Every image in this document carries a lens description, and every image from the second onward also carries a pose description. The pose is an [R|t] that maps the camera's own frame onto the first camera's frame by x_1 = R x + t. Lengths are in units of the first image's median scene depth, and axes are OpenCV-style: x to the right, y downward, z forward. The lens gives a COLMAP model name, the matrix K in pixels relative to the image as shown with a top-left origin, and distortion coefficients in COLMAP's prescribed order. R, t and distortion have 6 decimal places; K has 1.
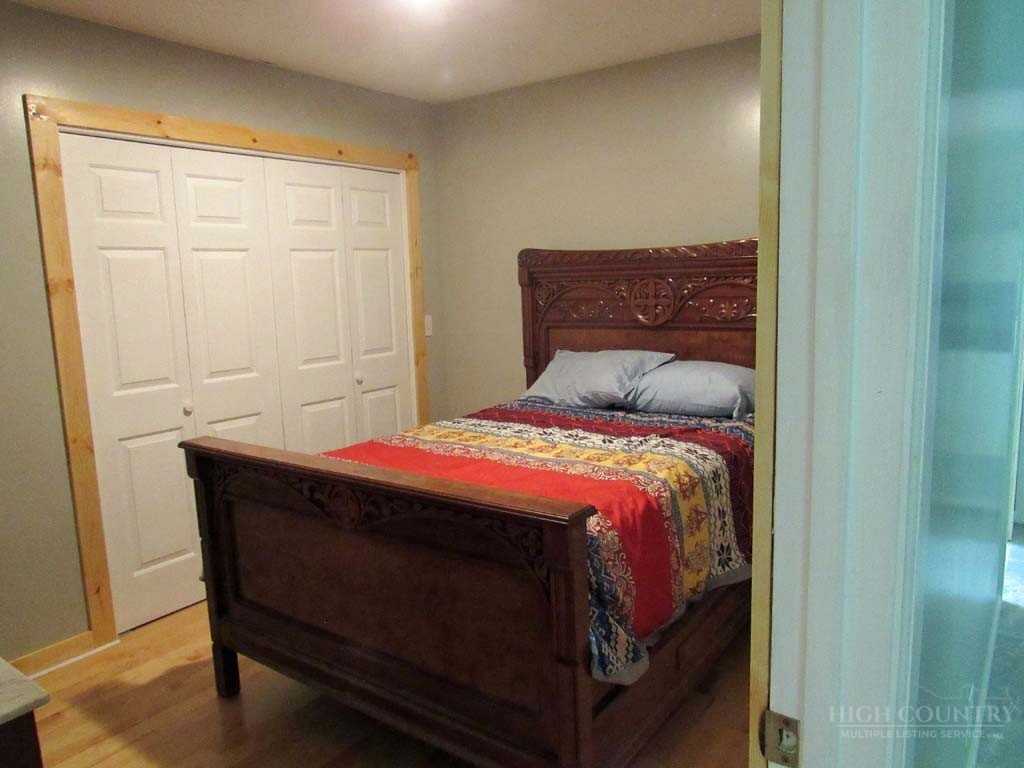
lens RADIAL K [[728.8, 0, 514.3], [0, 728.8, 384.1], [0, 0, 1]] dist [-0.020969, -0.001247]
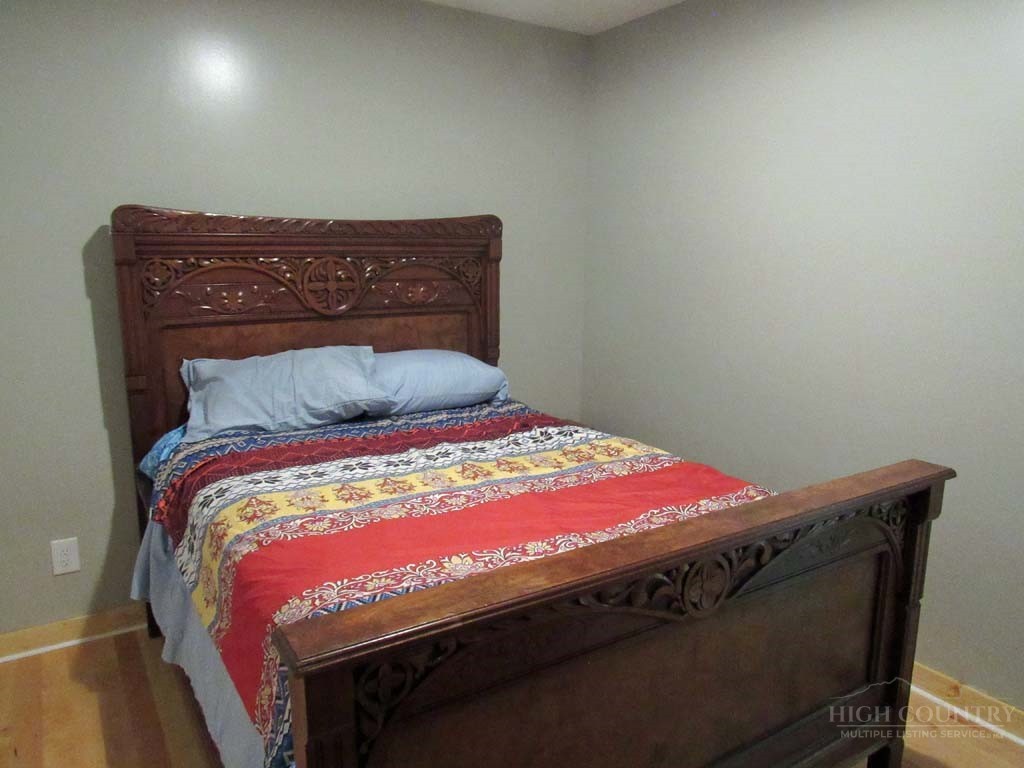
lens RADIAL K [[728.8, 0, 514.3], [0, 728.8, 384.1], [0, 0, 1]] dist [-0.020969, -0.001247]
pose [[0.378194, -0.127238, 0.916941, -0.516602], [0.123178, 0.988618, 0.086380, -0.051720], [-0.917495, 0.080278, 0.389562, 0.527560]]
